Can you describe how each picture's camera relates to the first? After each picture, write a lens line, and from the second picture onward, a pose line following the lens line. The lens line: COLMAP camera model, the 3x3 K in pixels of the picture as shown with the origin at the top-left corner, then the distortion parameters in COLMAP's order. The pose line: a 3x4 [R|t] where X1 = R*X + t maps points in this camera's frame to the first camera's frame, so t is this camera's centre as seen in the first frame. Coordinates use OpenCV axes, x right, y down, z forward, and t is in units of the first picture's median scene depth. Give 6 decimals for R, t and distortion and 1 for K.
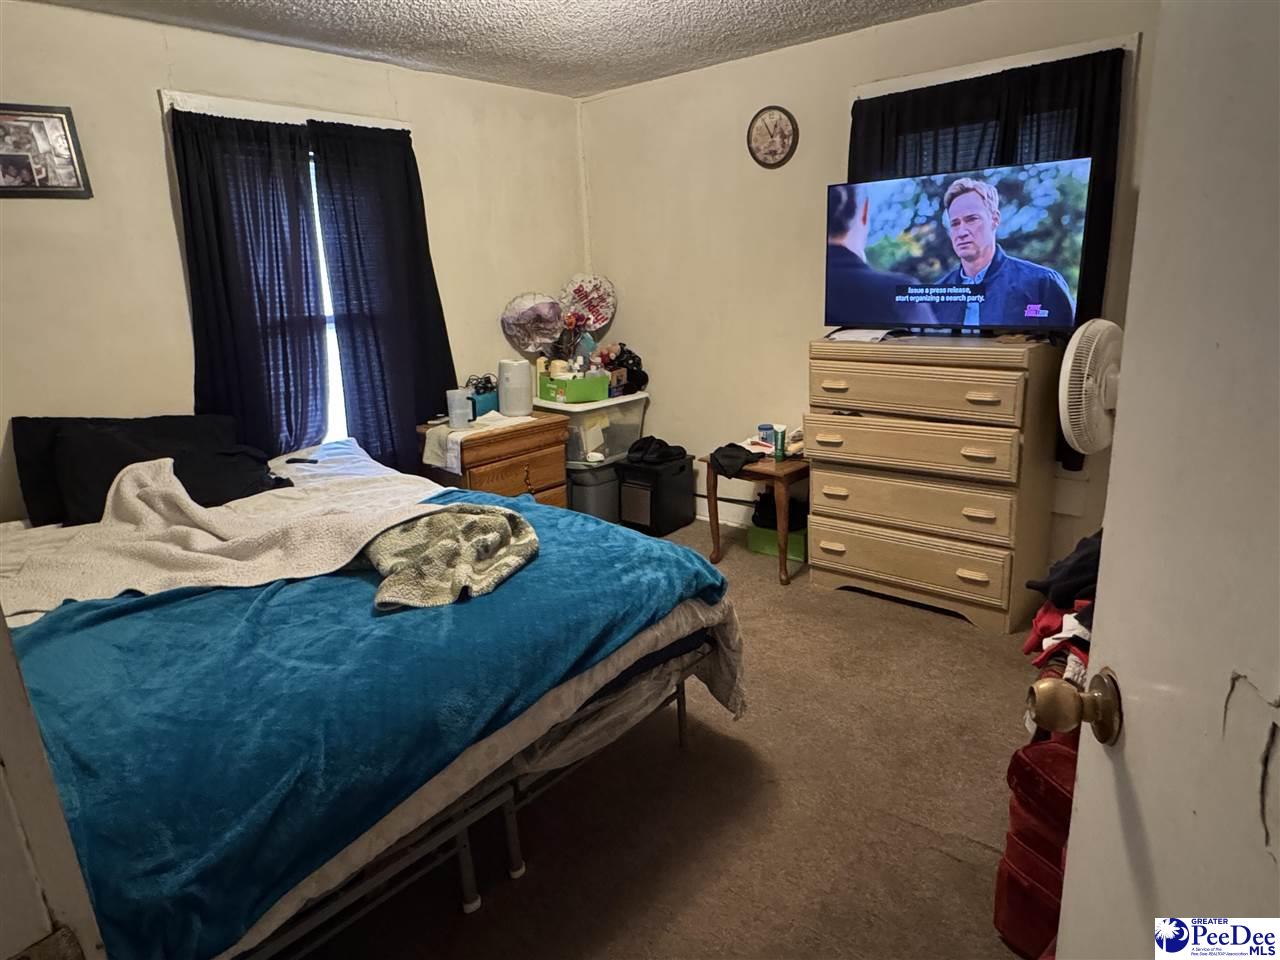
lens RADIAL K [[781.2, 0, 642.2], [0, 781.2, 481.9], [0, 0, 1]] dist [0.000251, -0.000993]
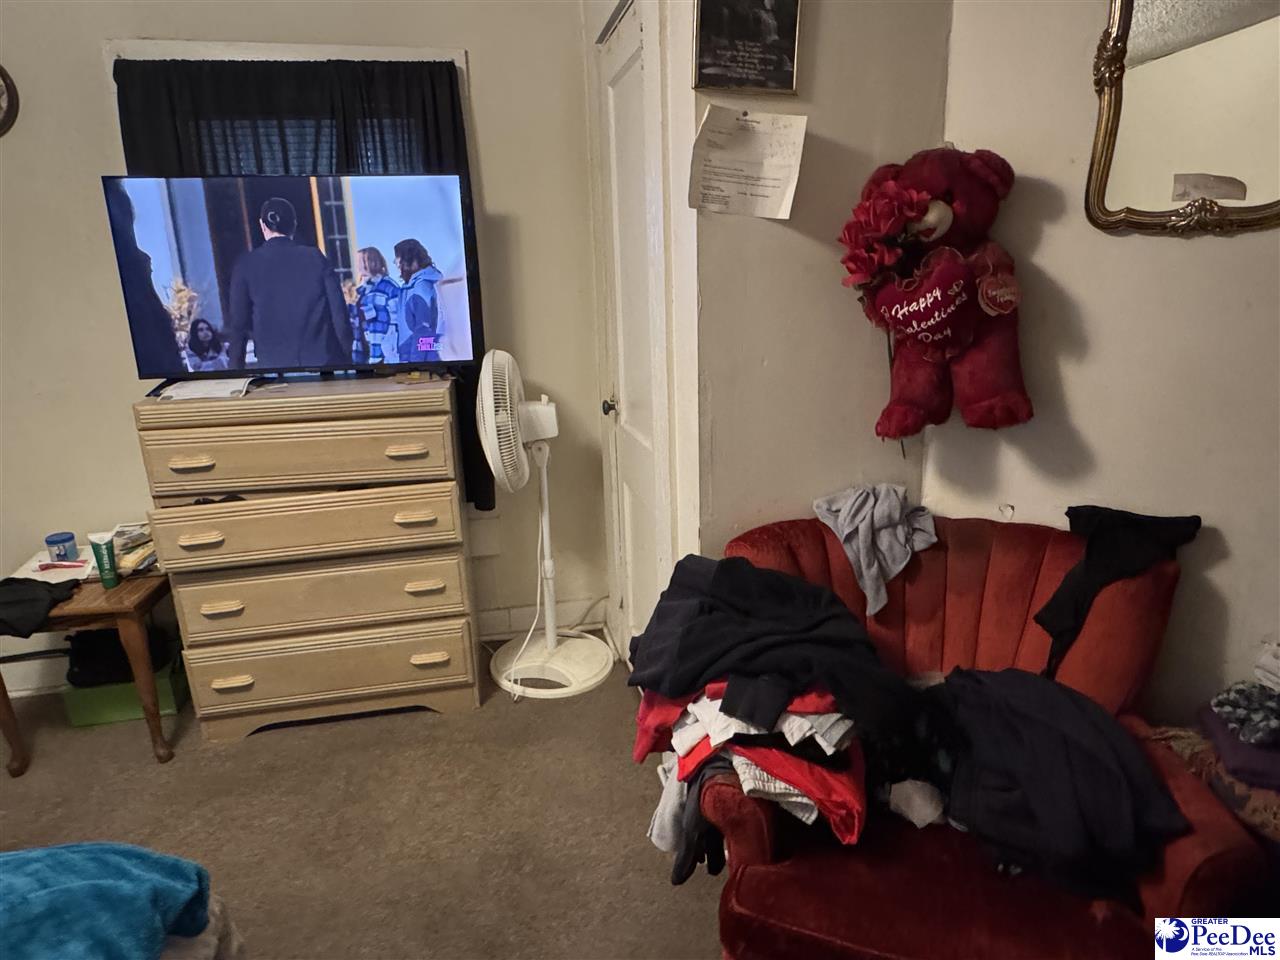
lens RADIAL K [[781.2, 0, 639.5], [0, 781.2, 474.9], [0, 0, 1]] dist [0.000251, -0.000993]
pose [[0.608771, -0.179726, 0.772720, -0.049369], [0.210558, 0.975673, 0.061048, -0.070282], [-0.764894, 0.125538, 0.631804, 0.249577]]
